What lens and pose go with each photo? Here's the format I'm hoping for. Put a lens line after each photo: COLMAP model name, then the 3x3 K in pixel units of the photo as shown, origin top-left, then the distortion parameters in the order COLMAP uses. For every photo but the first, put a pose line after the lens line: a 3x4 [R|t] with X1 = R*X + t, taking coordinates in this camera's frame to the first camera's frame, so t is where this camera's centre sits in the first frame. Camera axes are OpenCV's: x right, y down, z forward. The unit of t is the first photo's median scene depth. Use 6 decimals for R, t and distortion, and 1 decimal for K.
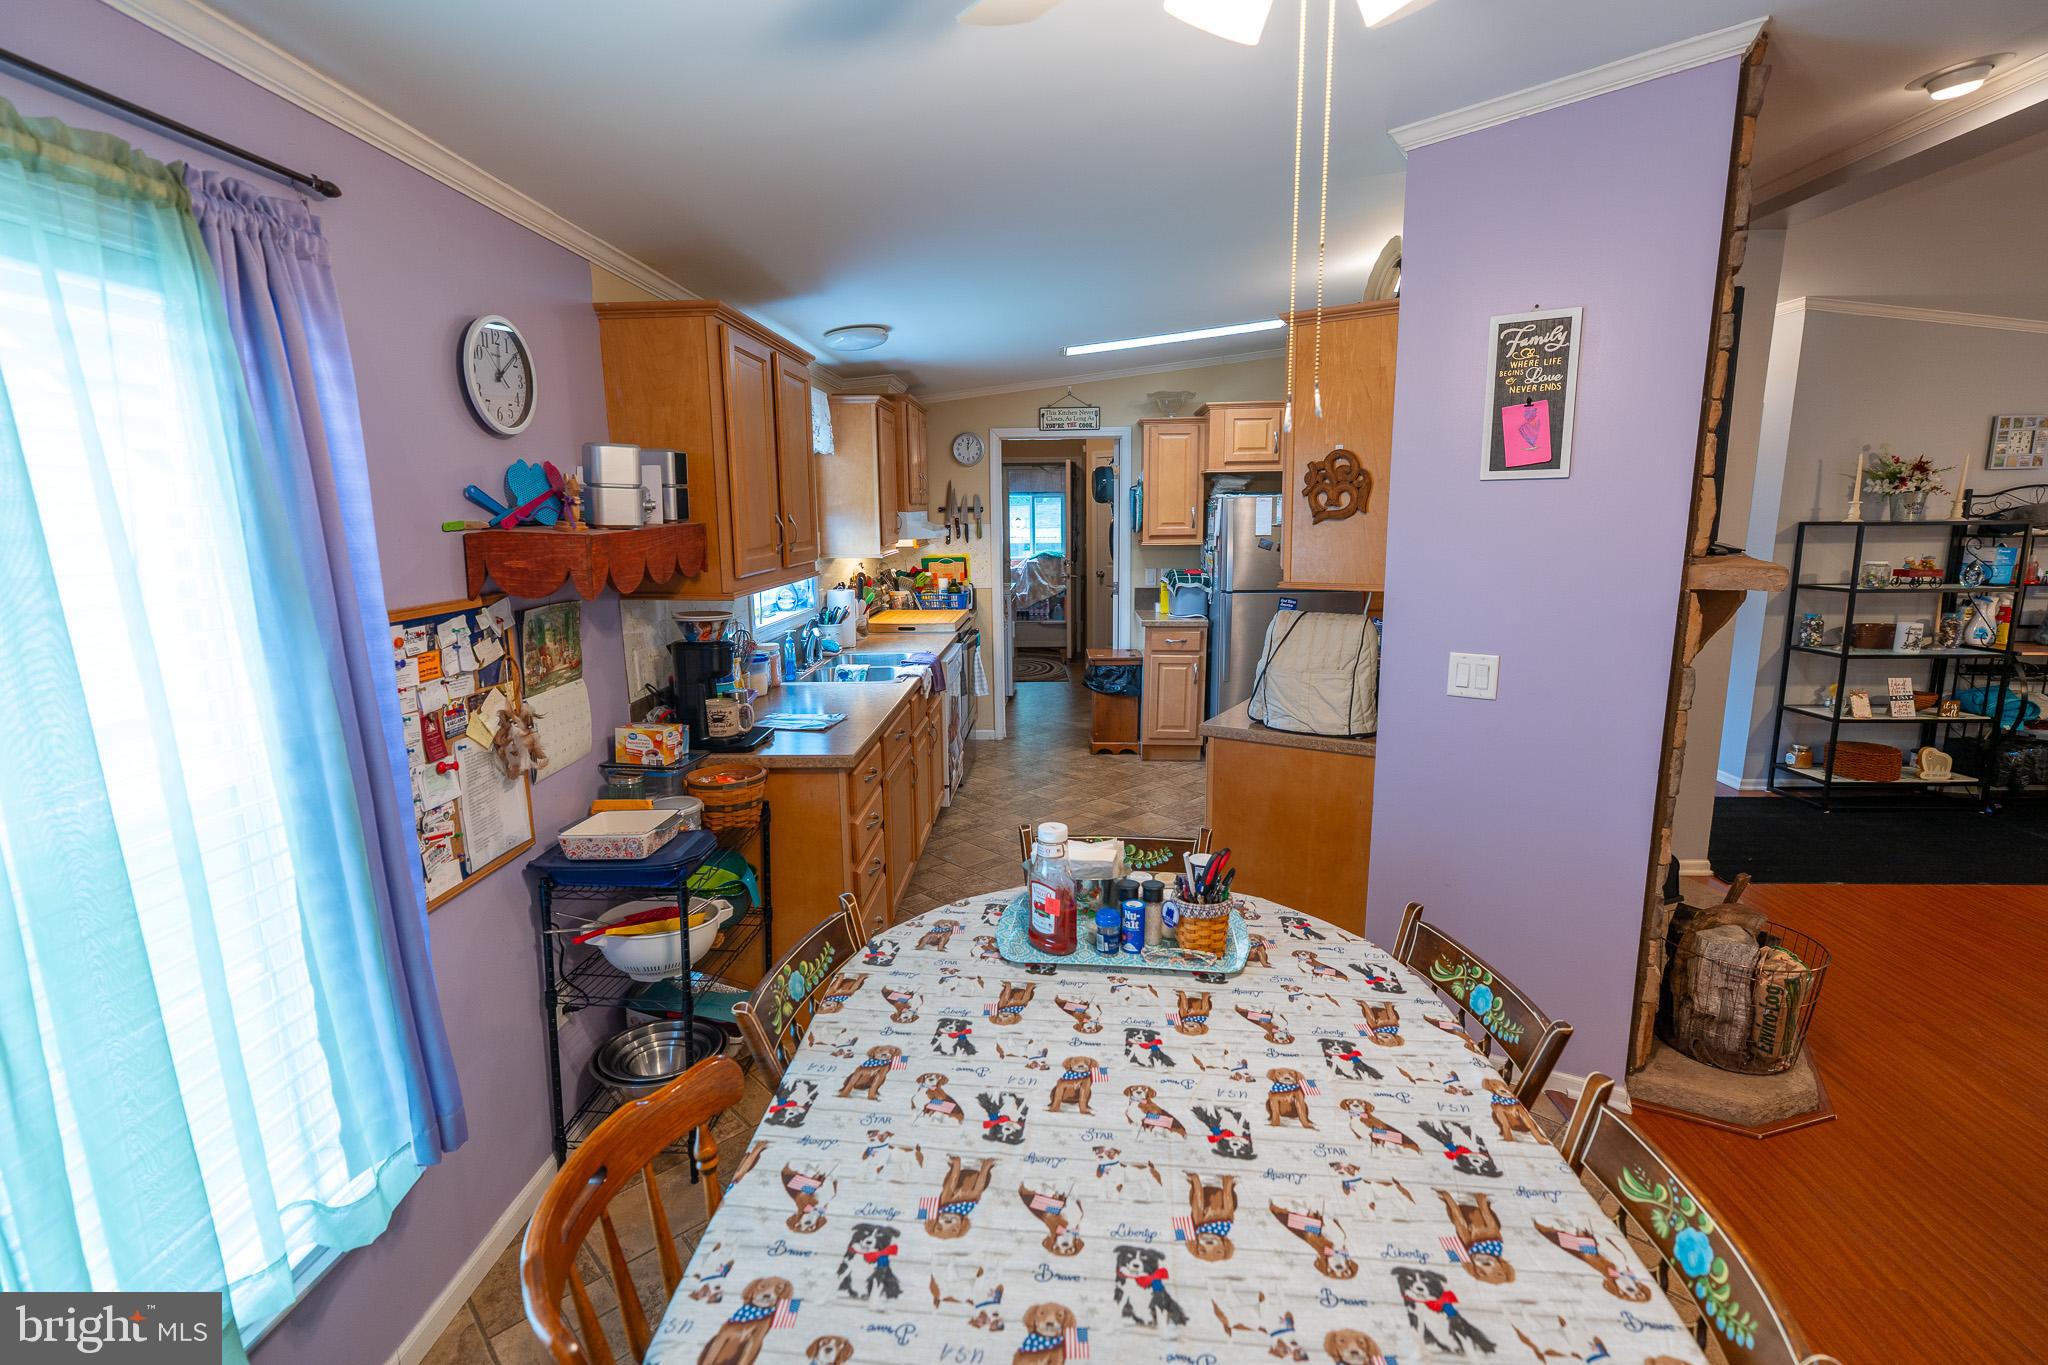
lens RADIAL K [[929.1, 0, 1026.5], [0, 929.1, 676.3], [0, 0, 1]] dist [-0.003626, 0.000209]
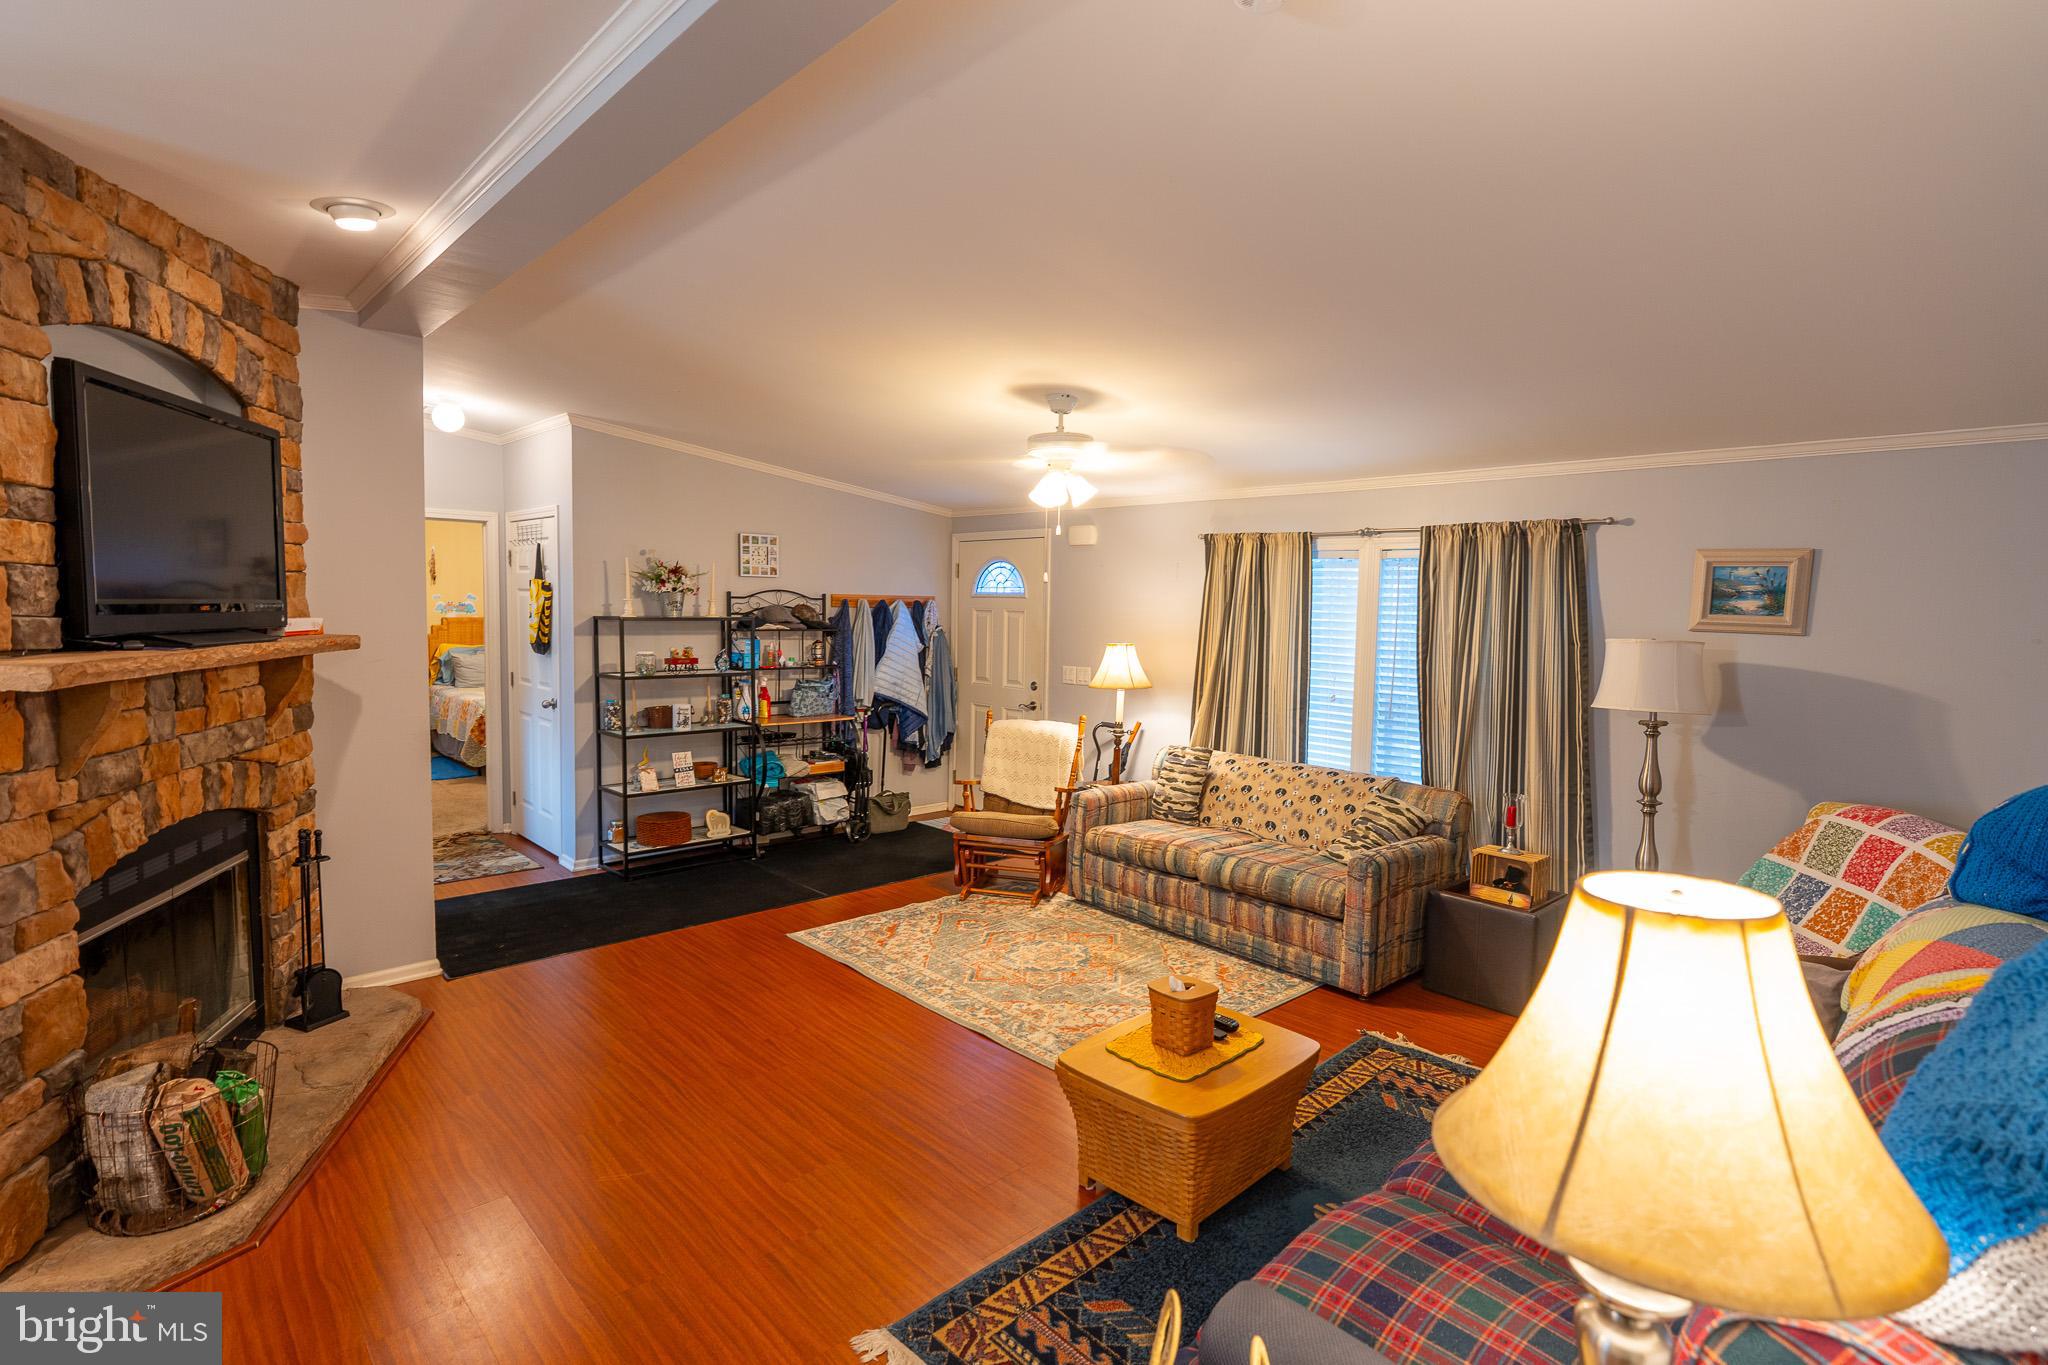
lens RADIAL K [[983.8, 0, 1019.9], [0, 983.8, 678.9], [0, 0, 1]] dist [-0.005685, 0.000537]
pose [[0.693778, -0.029296, 0.719593, 0.638337], [0.098376, 0.993662, -0.054393, 0.033280], [-0.713439, 0.108527, 0.692262, -0.267684]]
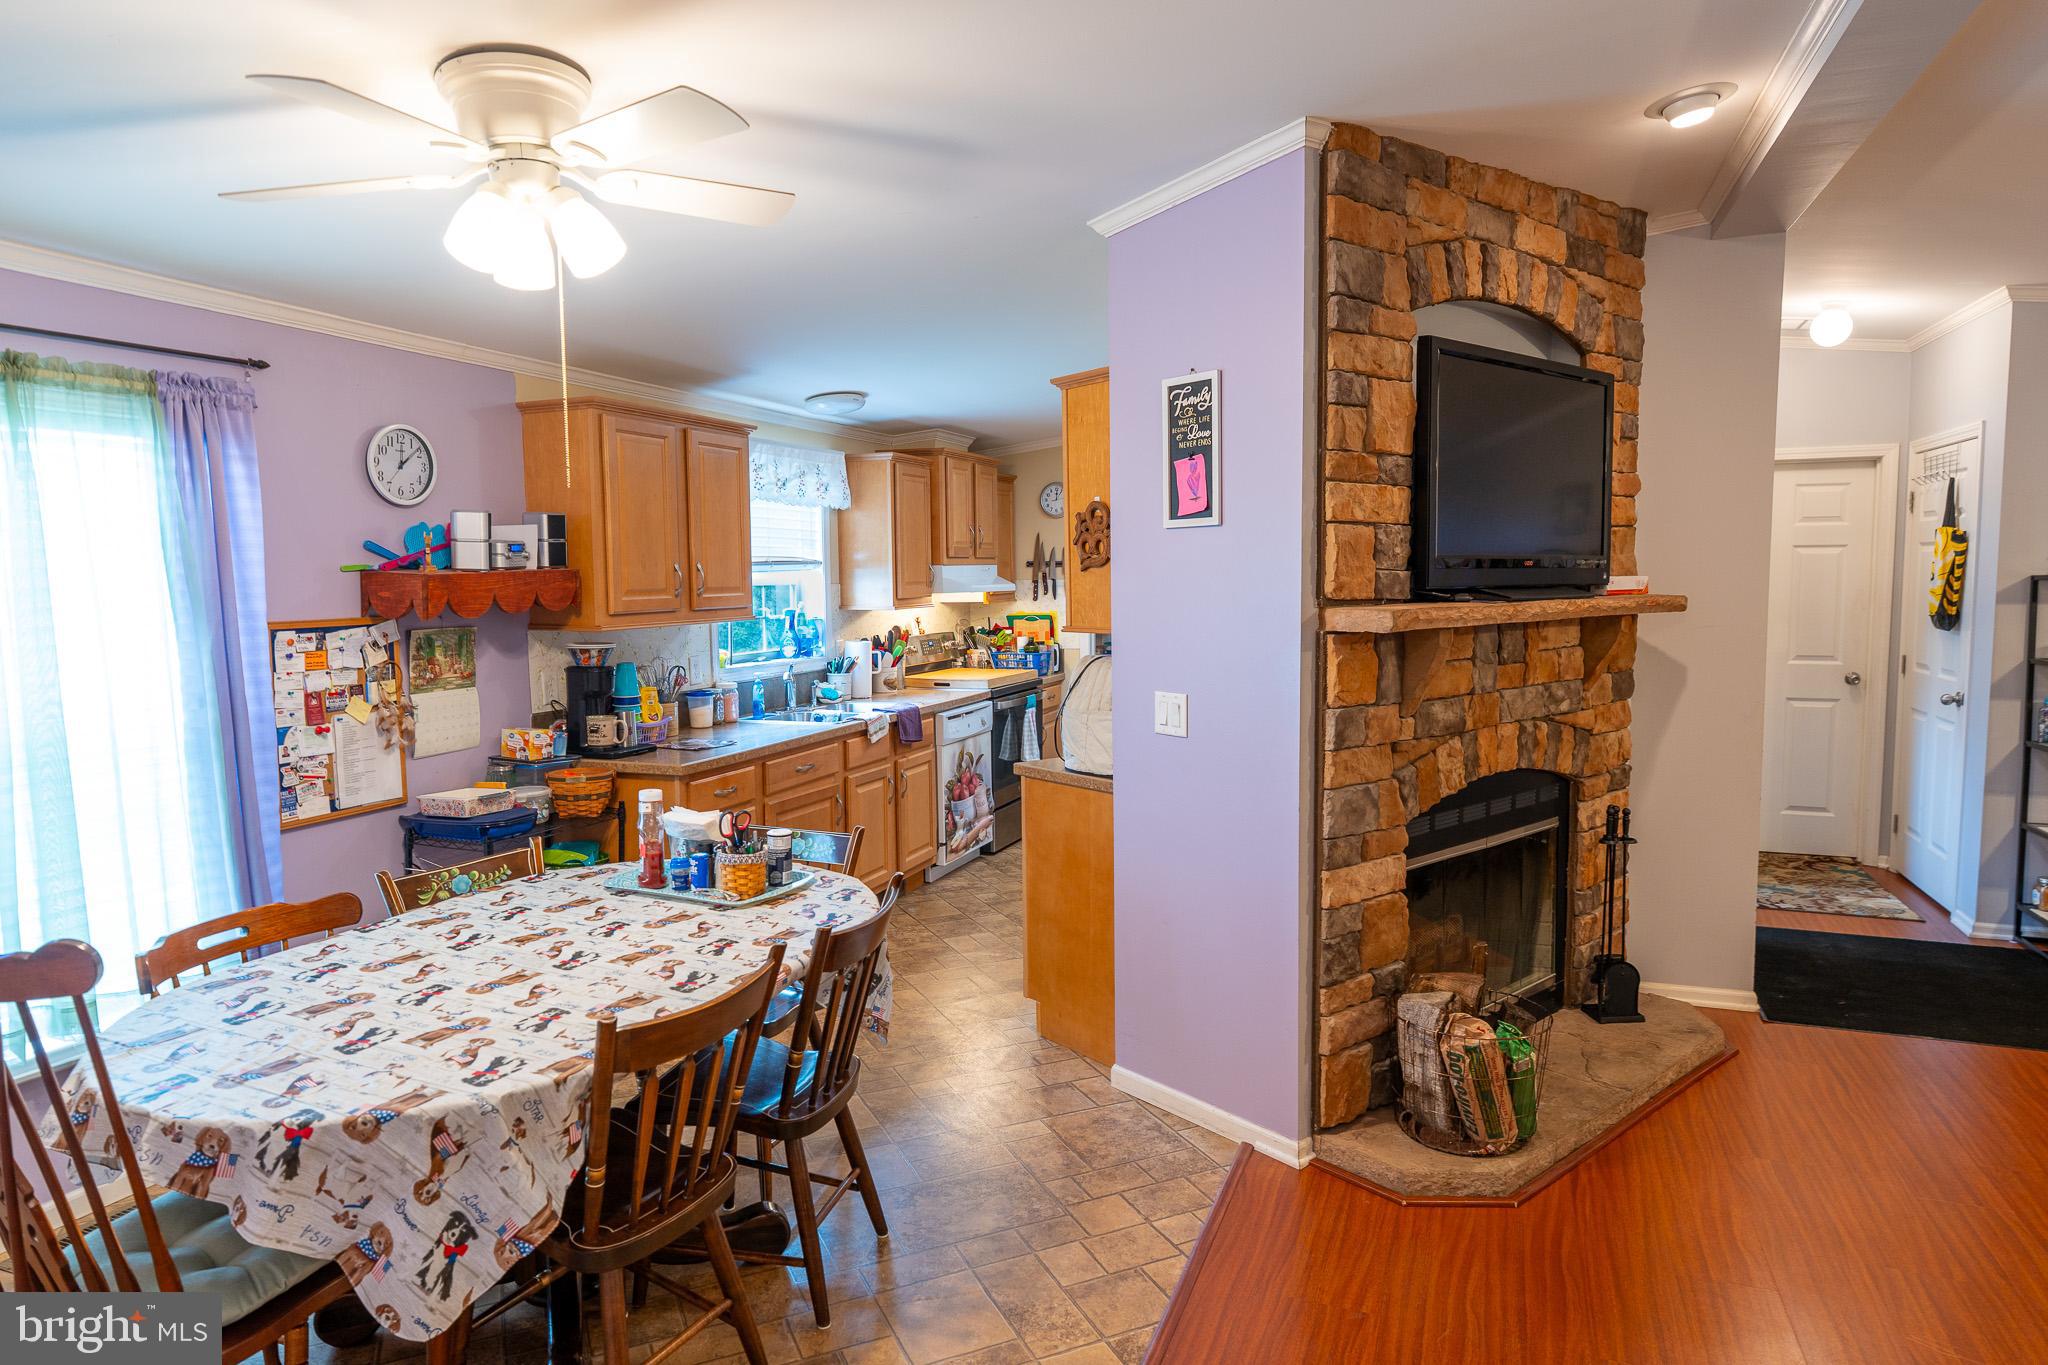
lens RADIAL K [[1201.4, 0, 1027.6], [0, 1201.4, 675.2], [0, 0, 1]] dist [-0.002958, 0.000462]
pose [[0.945146, 0.028103, -0.325437, 0.705759], [-0.057266, 0.995118, -0.080381, 0.067625], [0.321590, 0.094608, 0.942141, -0.295975]]
